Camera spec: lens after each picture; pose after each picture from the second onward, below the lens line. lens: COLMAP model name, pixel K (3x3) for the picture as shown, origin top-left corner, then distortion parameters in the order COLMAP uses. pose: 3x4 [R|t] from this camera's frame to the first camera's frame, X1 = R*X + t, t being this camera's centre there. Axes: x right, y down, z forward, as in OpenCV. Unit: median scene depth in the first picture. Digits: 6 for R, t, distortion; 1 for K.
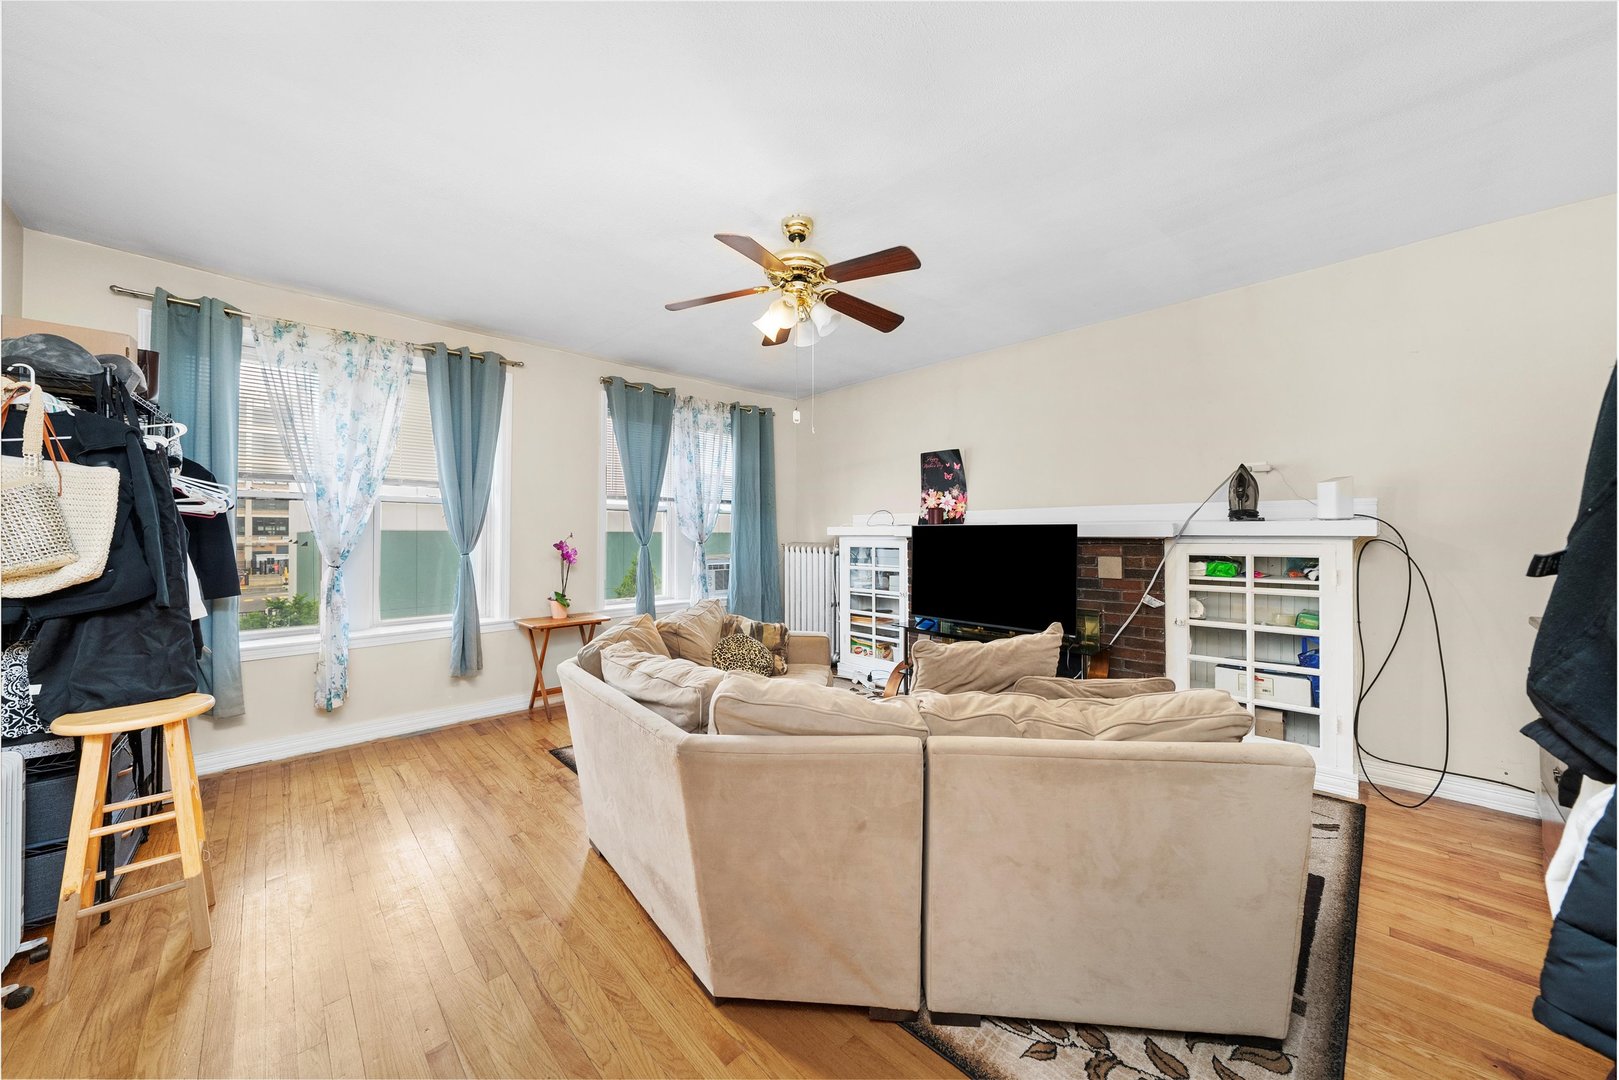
lens RADIAL K [[555.8, 0, 804.4], [0, 555.8, 531.6], [0, 0, 1]] dist [-0.000125, 0.000015]
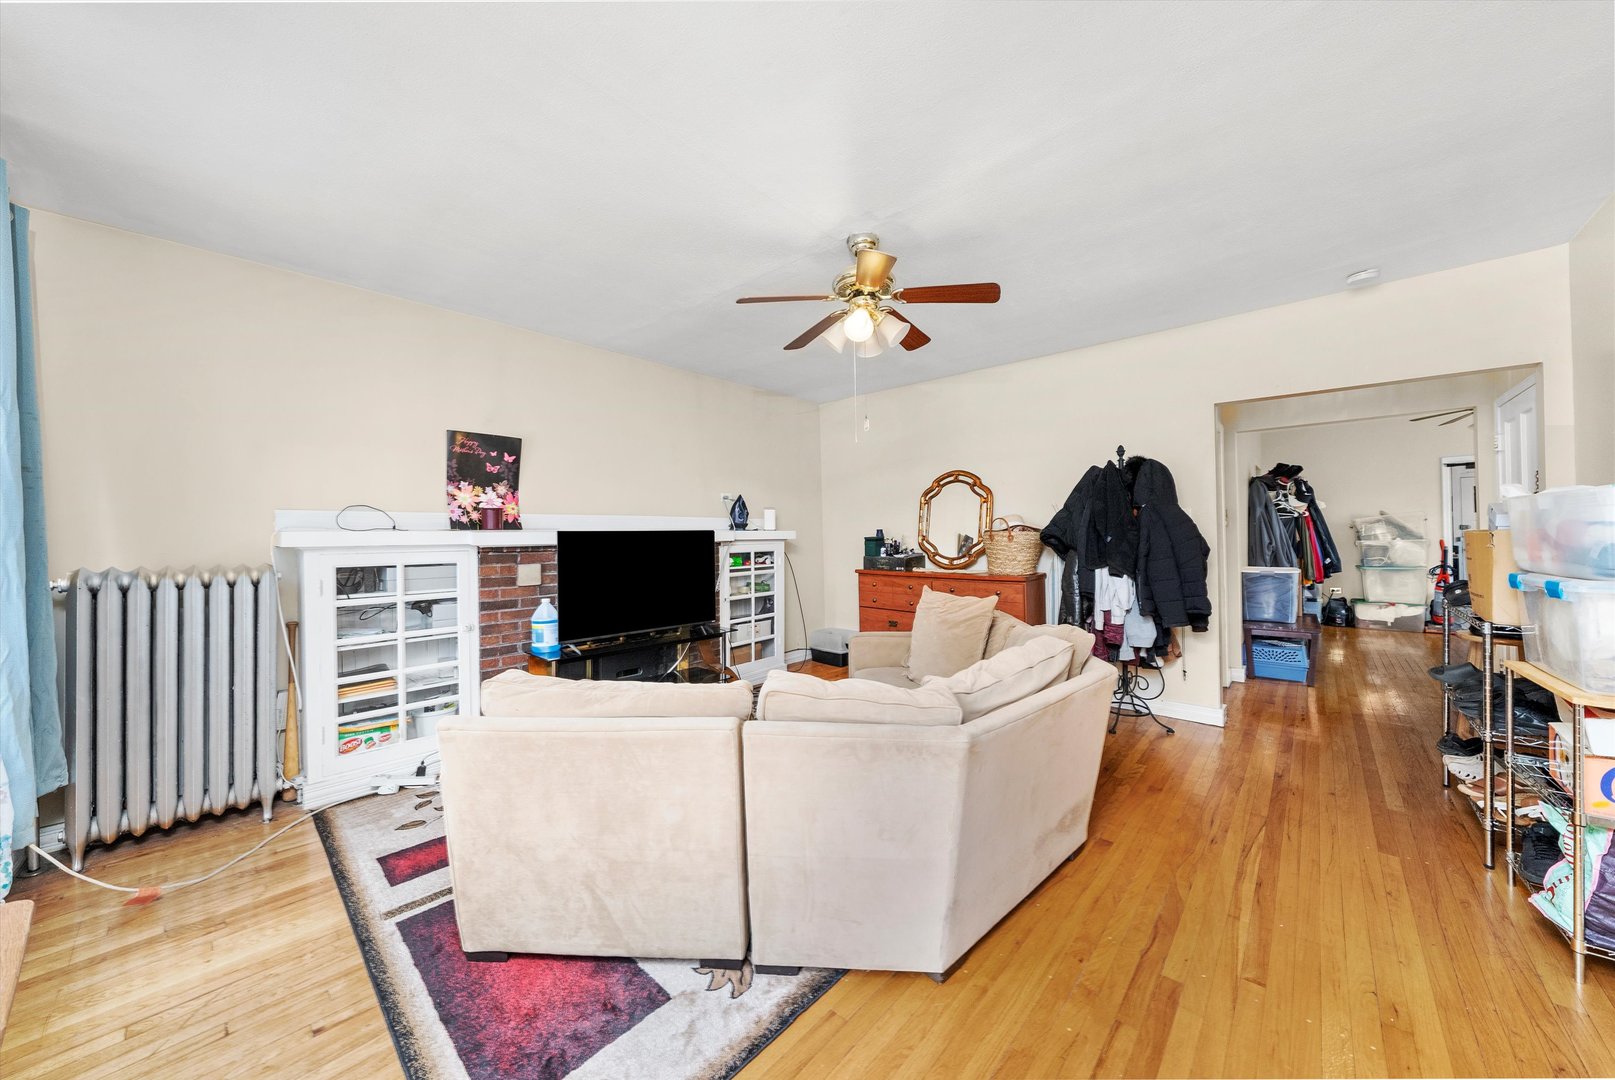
lens RADIAL K [[554.4, 0, 799.1], [0, 554.4, 536.2], [0, 0, 1]] dist [-0.000125, 0.000015]
pose [[-0.041989, 0.005332, 0.999104, -0.580793], [0.013022, 0.999904, -0.004789, 0.005540], [-0.999033, 0.012809, -0.042054, 0.650465]]
